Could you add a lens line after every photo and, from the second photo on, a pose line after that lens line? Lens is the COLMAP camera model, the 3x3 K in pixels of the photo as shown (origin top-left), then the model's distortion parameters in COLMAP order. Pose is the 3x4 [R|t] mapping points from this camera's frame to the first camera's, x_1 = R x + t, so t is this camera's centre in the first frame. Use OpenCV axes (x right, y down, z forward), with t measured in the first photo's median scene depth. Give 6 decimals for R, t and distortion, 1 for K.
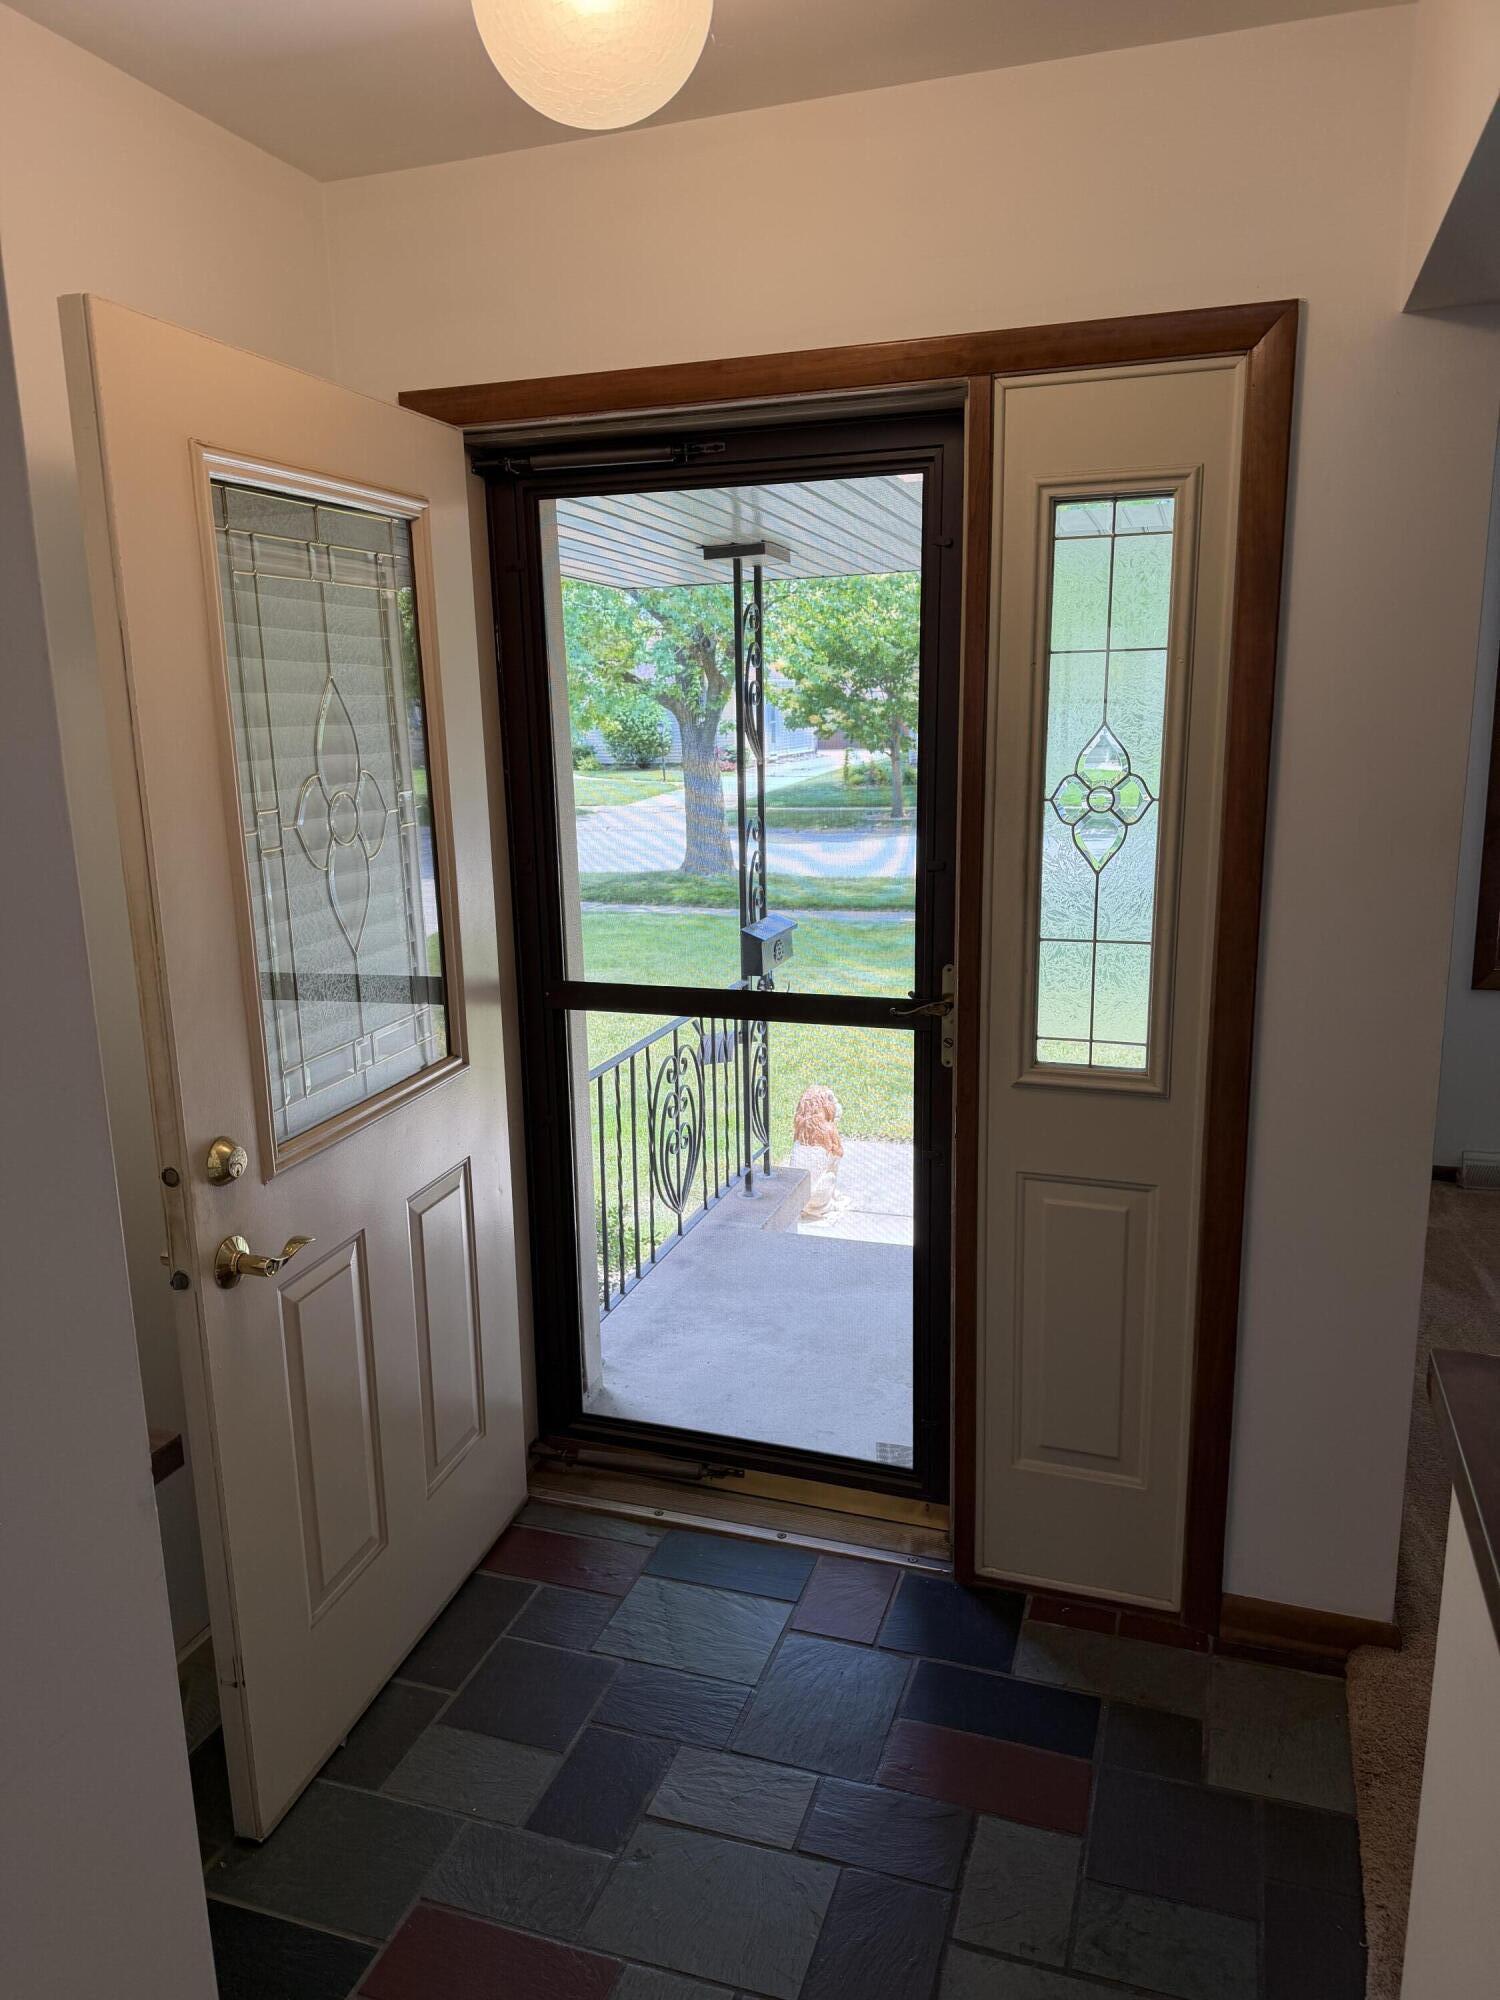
lens RADIAL K [[1439.1, 0, 750.0], [0, 1439.1, 1000.0], [0, 0, 1]] dist [0.019010, -0.008752]
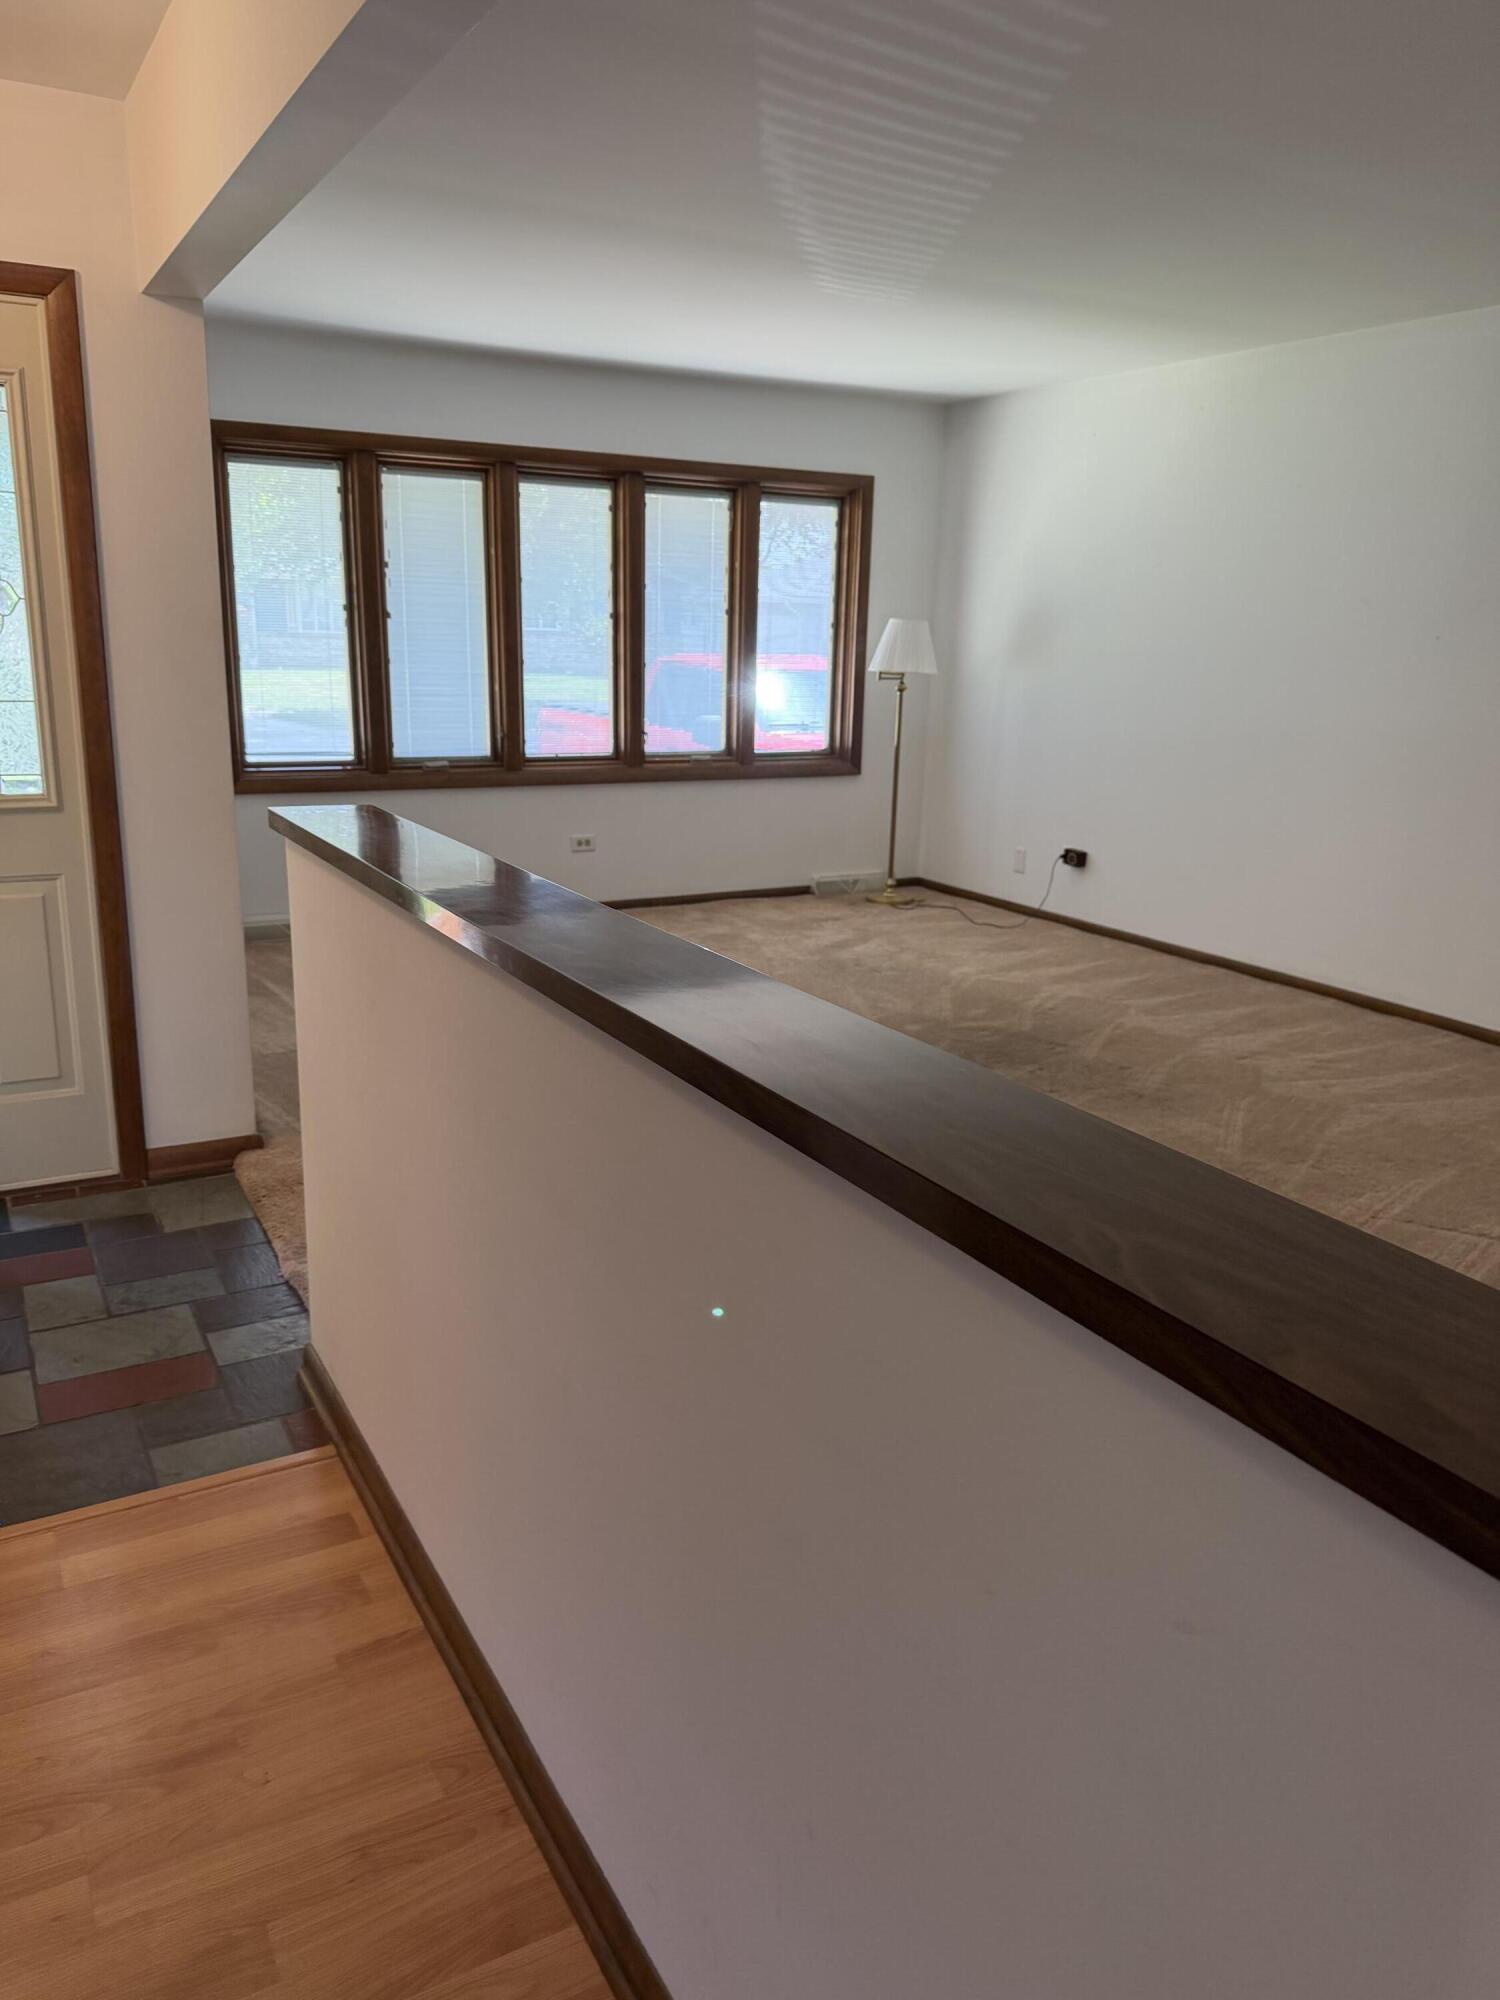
lens RADIAL K [[1439.1, 0, 750.0], [0, 1439.1, 1000.0], [0, 0, 1]] dist [0.019010, -0.008752]
pose [[0.671204, -0.149342, 0.726073, -0.338370], [0.120255, 0.988458, 0.092143, 0.210036], [-0.731453, 0.025467, 0.681416, -0.509953]]
